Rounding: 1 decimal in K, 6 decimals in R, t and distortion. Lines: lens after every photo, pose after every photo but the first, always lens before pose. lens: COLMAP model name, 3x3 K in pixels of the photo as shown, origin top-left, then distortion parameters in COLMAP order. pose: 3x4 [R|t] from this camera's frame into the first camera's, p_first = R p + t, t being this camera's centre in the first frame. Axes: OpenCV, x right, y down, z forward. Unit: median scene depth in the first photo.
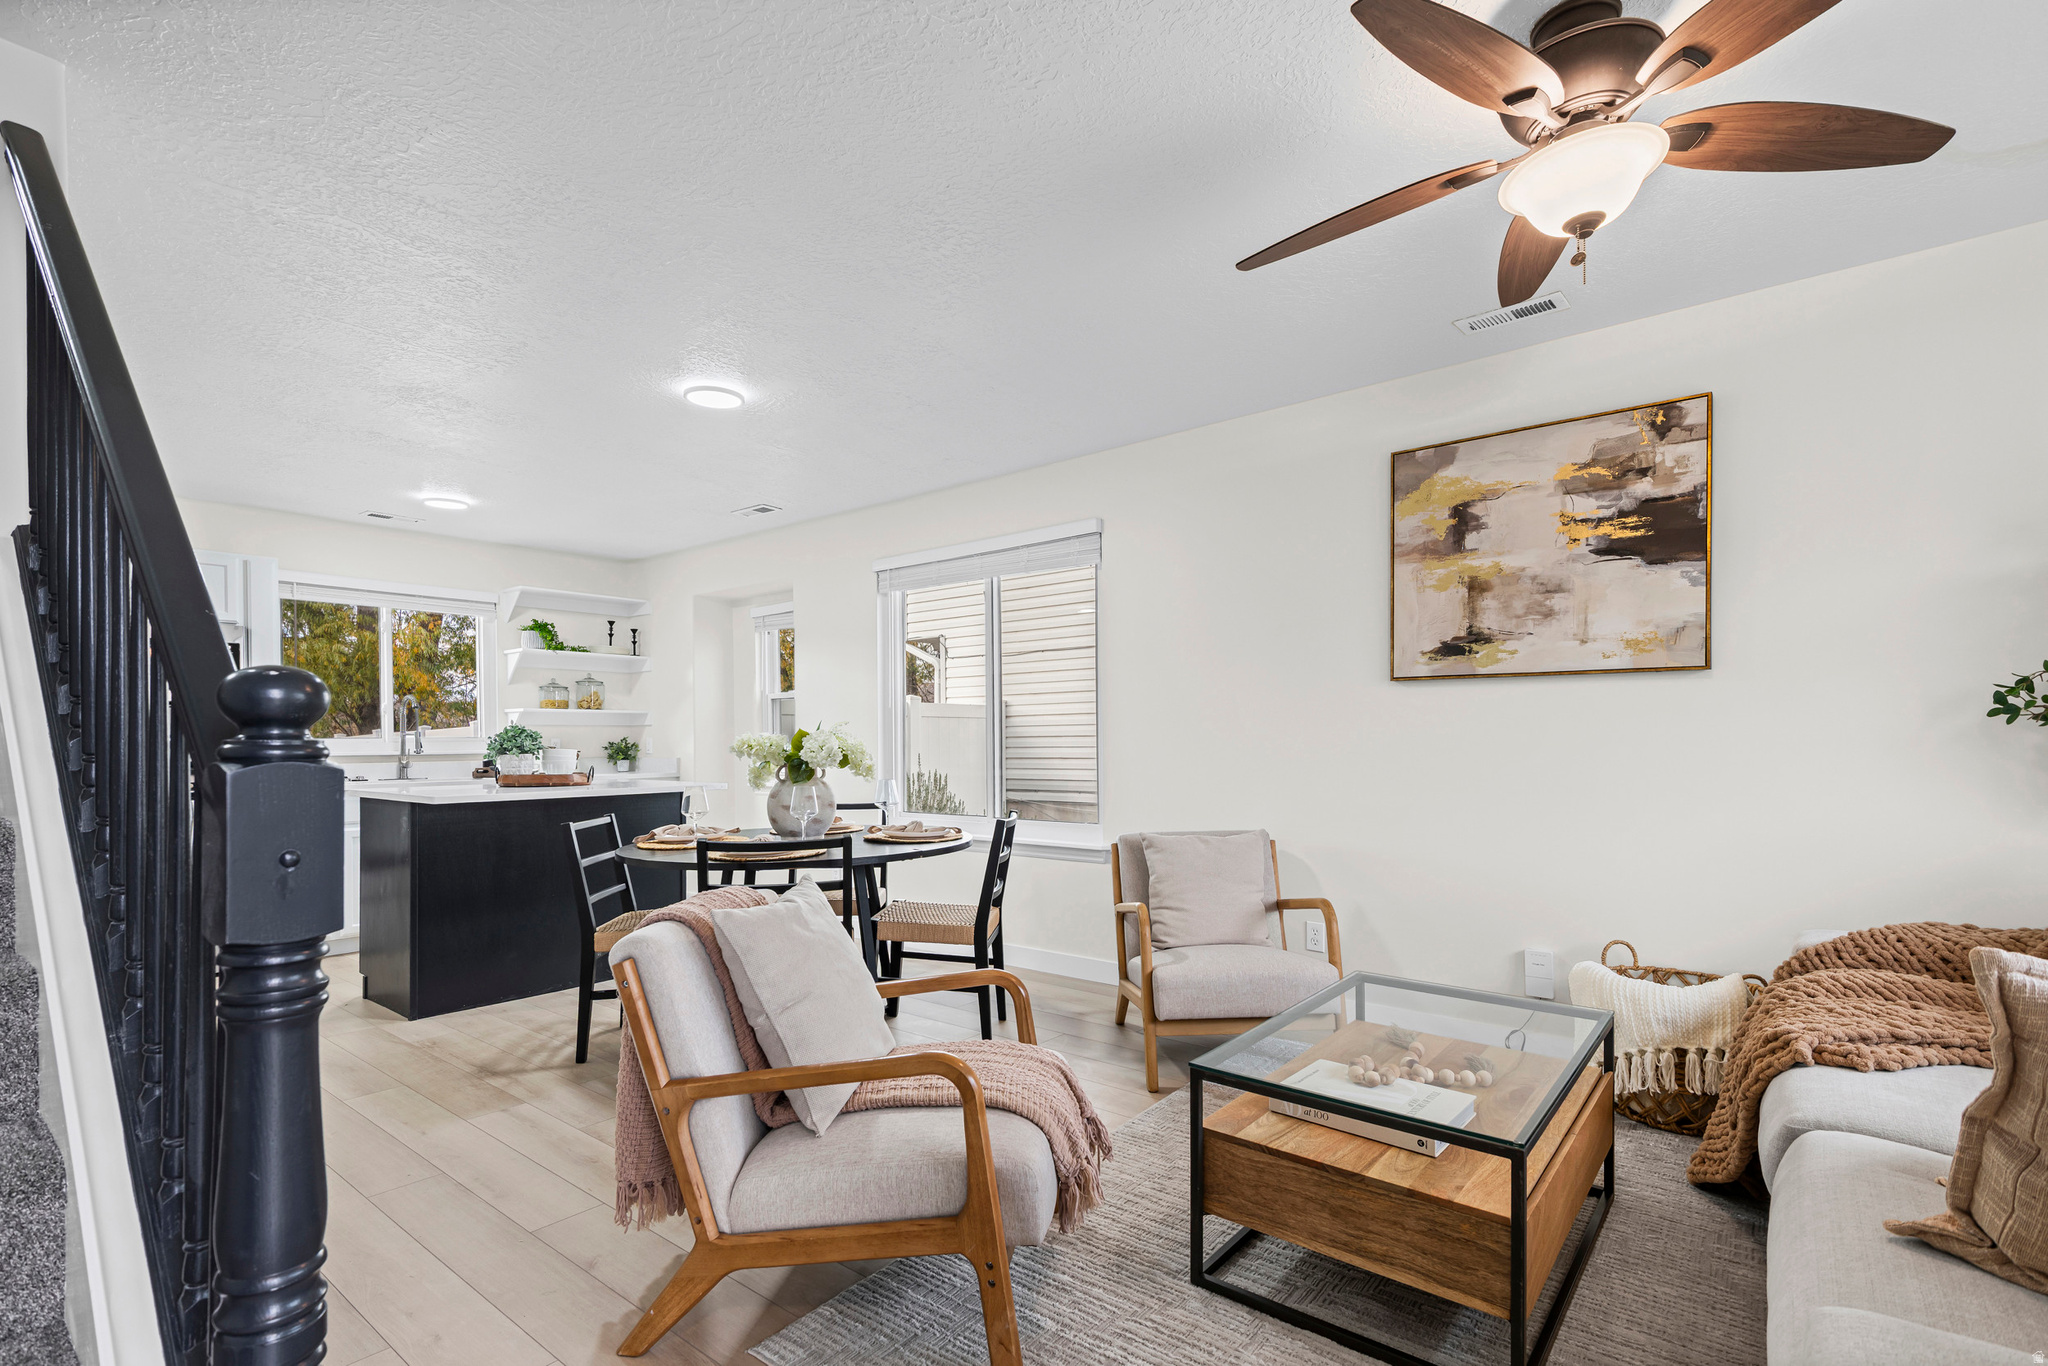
lens RADIAL K [[931.1, 0, 1023.6], [0, 931.1, 744.0], [0, 0, 1]] dist [0.017825, -0.009814]
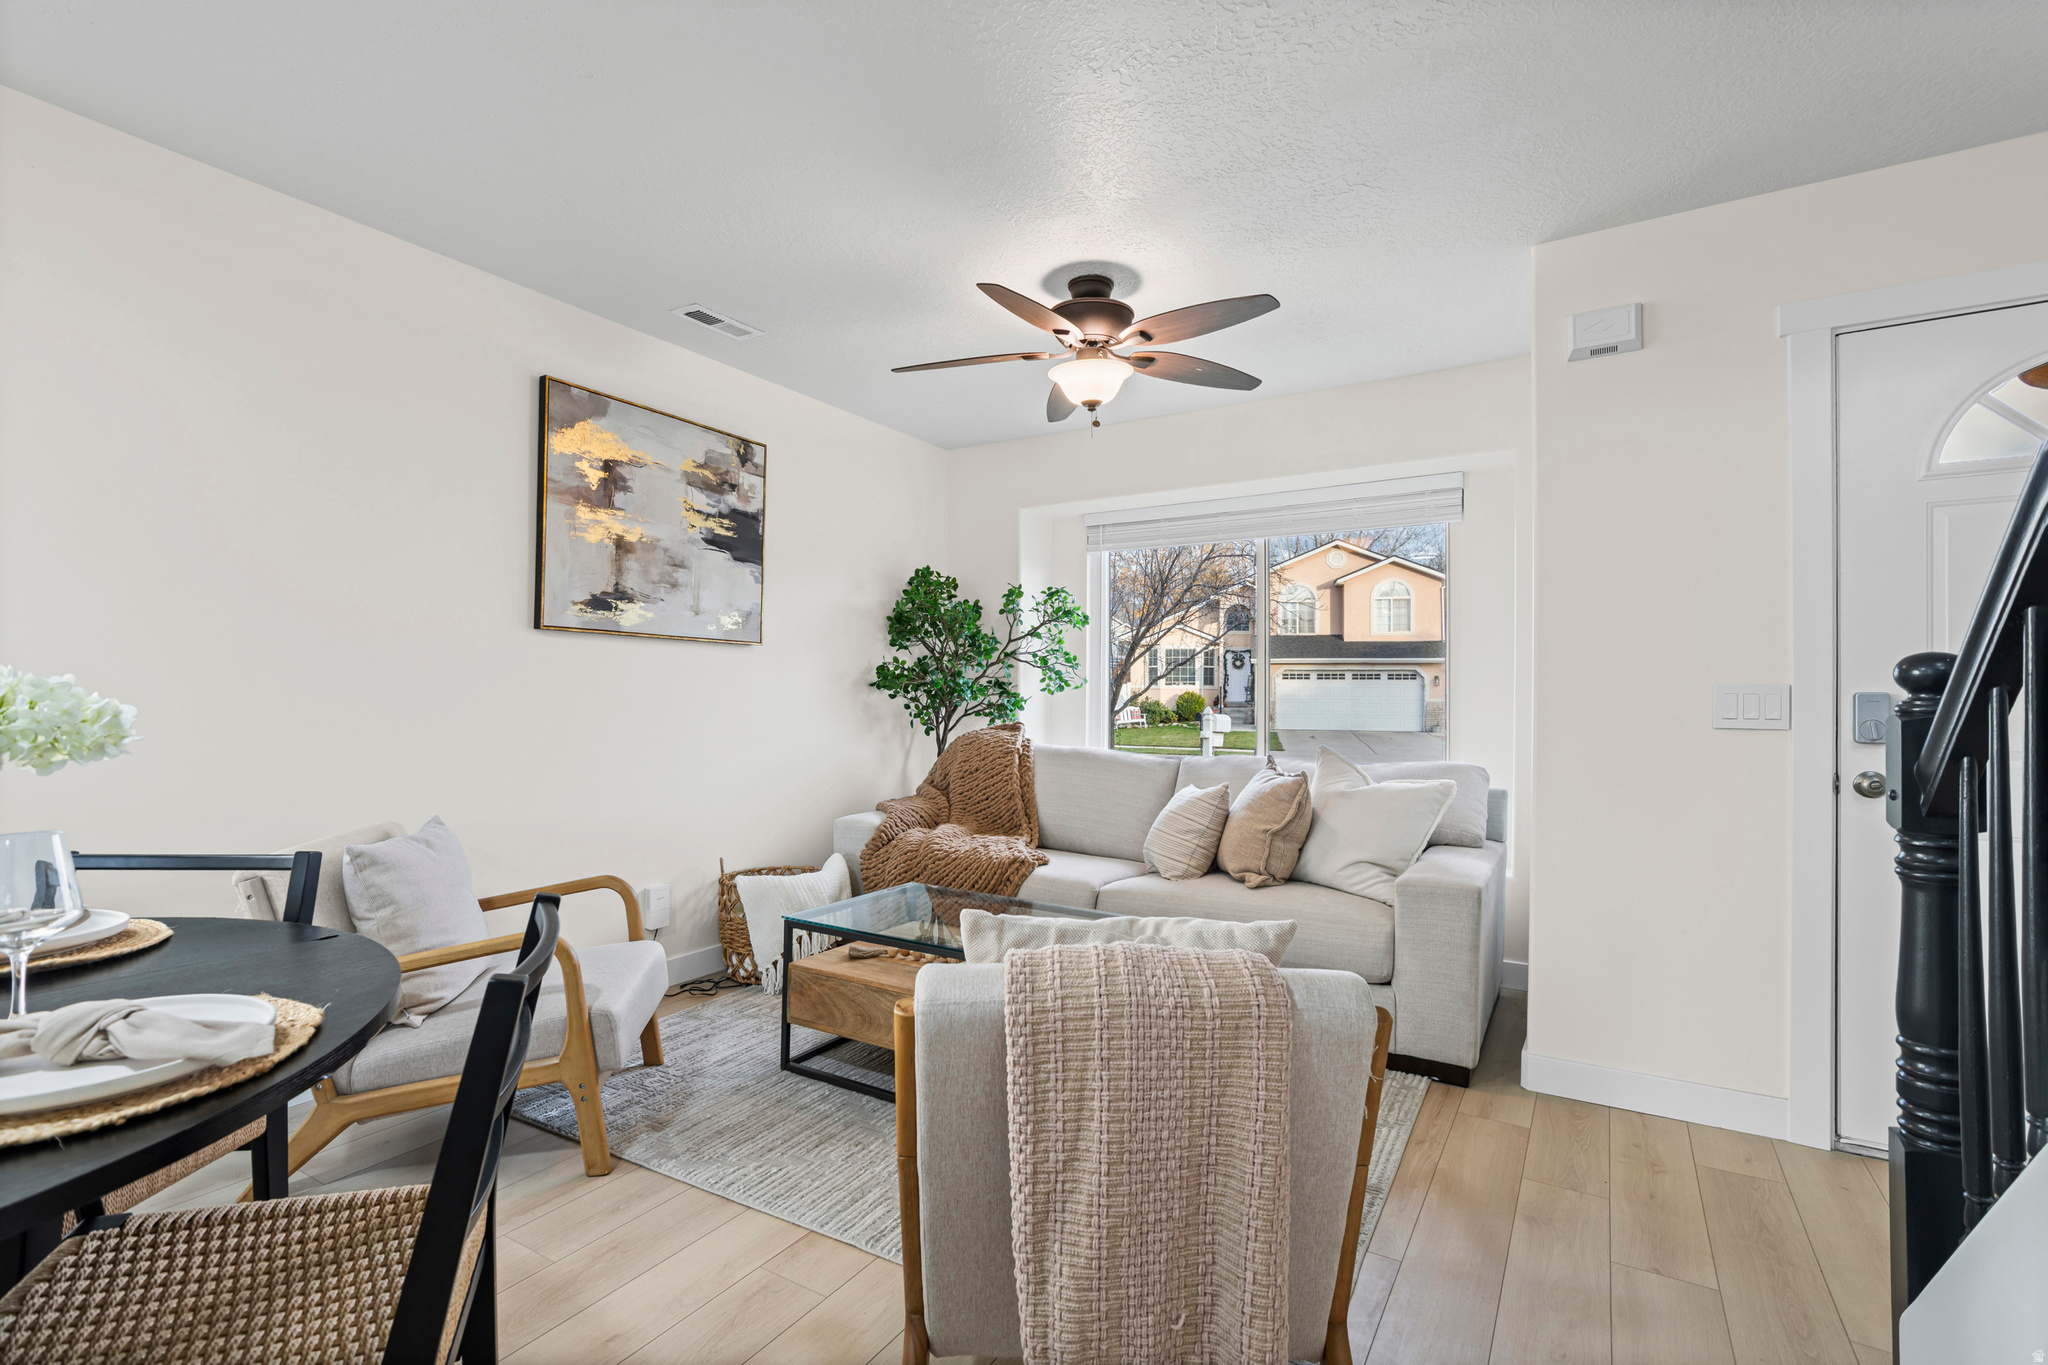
lens RADIAL K [[931.1, 0, 1021.2], [0, 931.1, 691.1], [0, 0, 1]] dist [0.017825, -0.009814]
pose [[-0.122346, 0.013339, 0.992398, -0.554800], [0.000062, 0.999910, -0.013432, 0.004353], [-0.992488, -0.001582, -0.122336, 0.657107]]
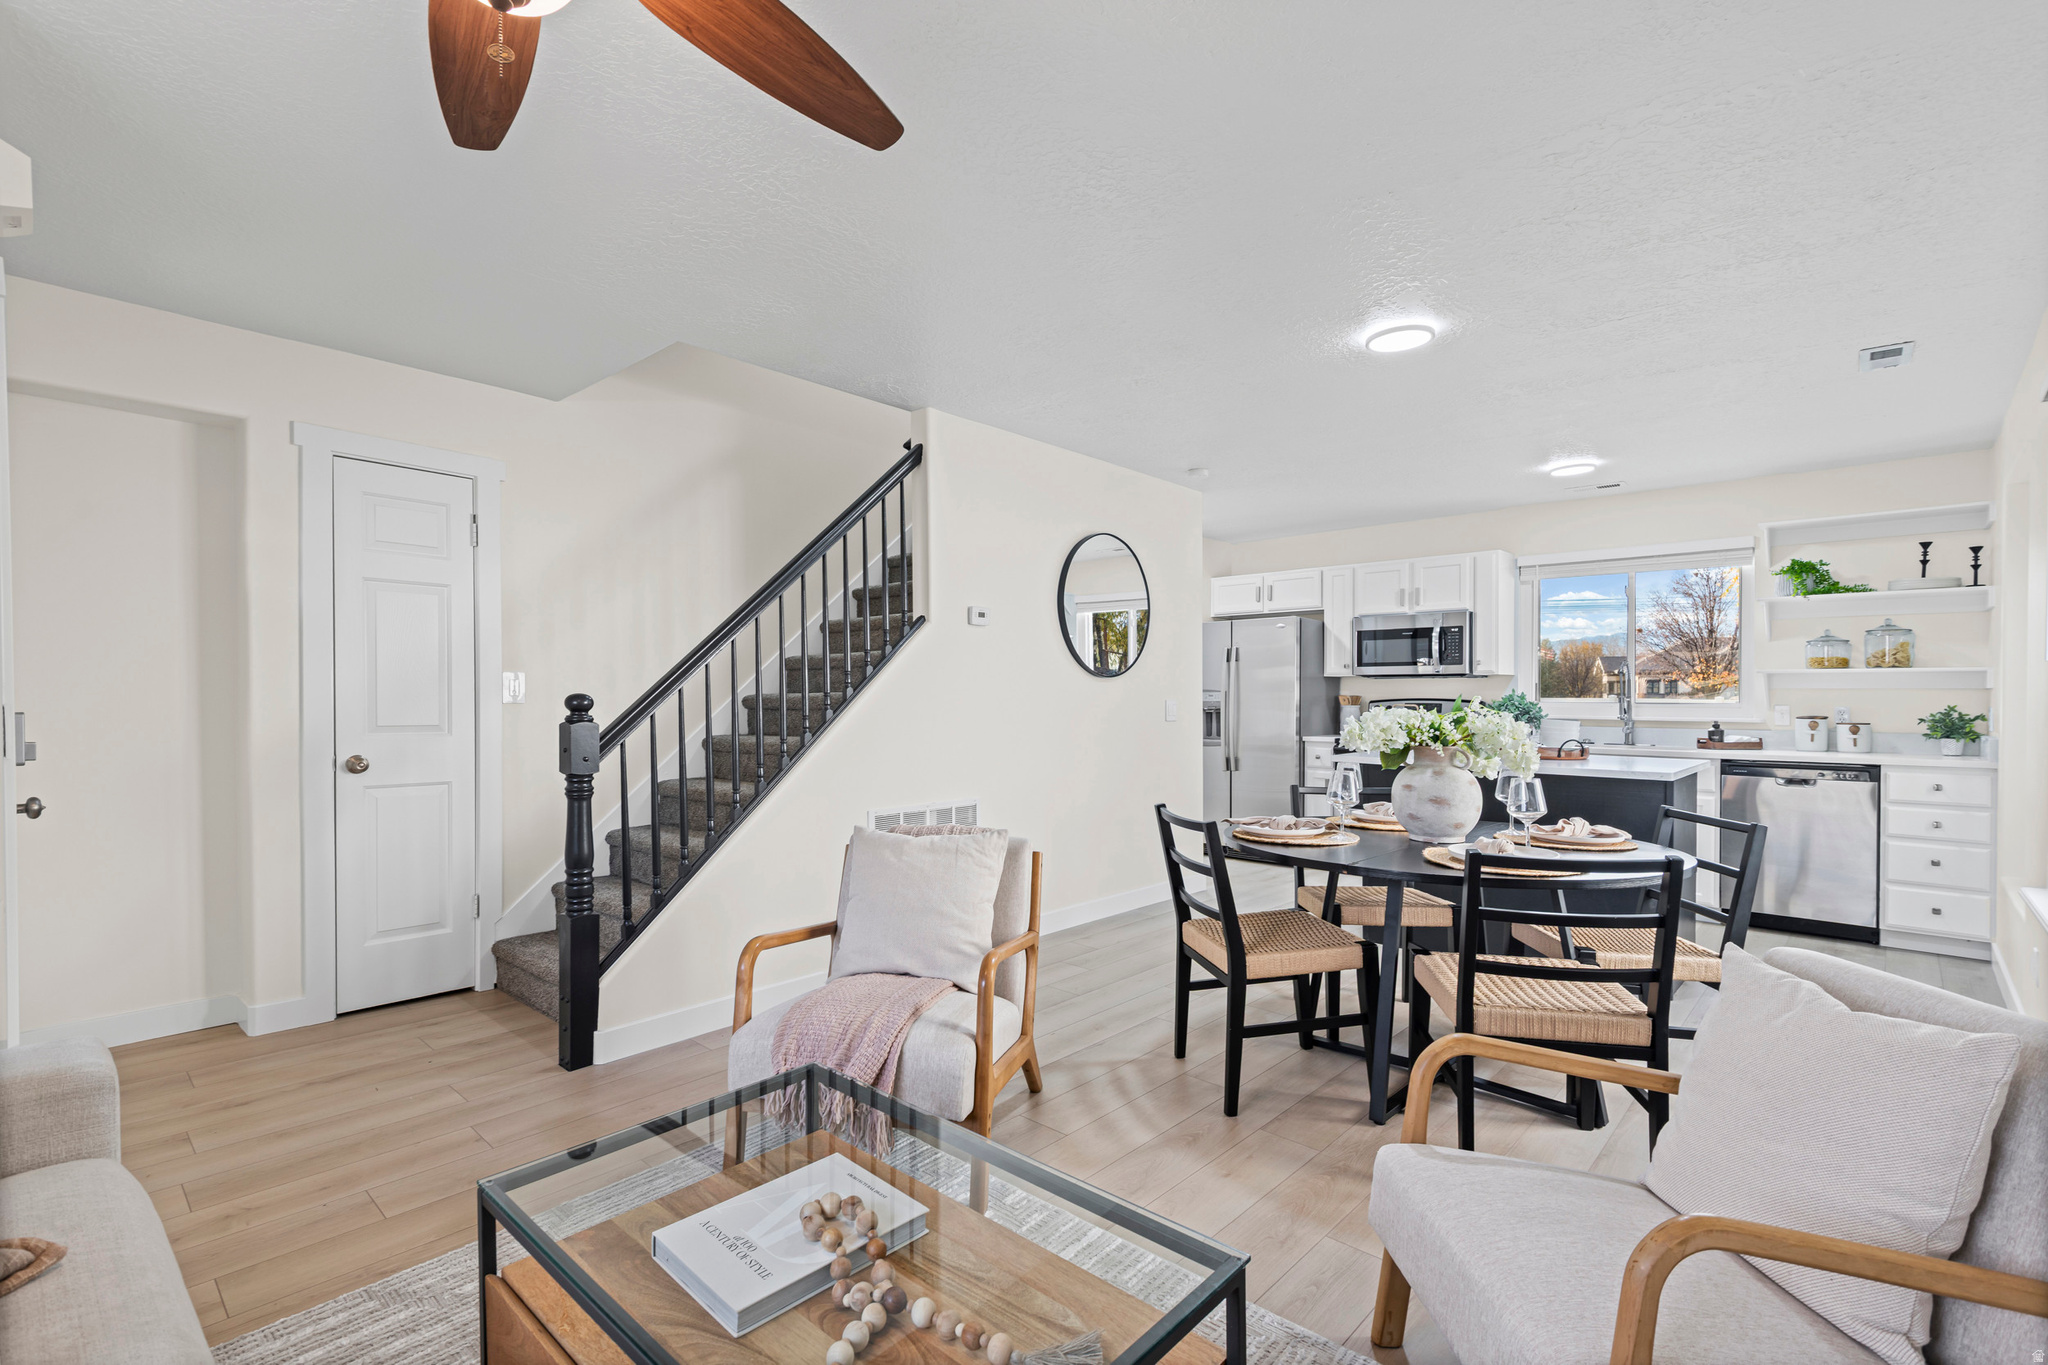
lens RADIAL K [[931.1, 0, 1001.9], [0, 931.1, 706.0], [0, 0, 1]] dist [0.017825, -0.009814]
pose [[-0.082318, 0.018628, -0.996432, 0.630190], [-0.009873, 0.999761, 0.019506, -0.027118], [0.996557, 0.011443, -0.082114, 0.692839]]
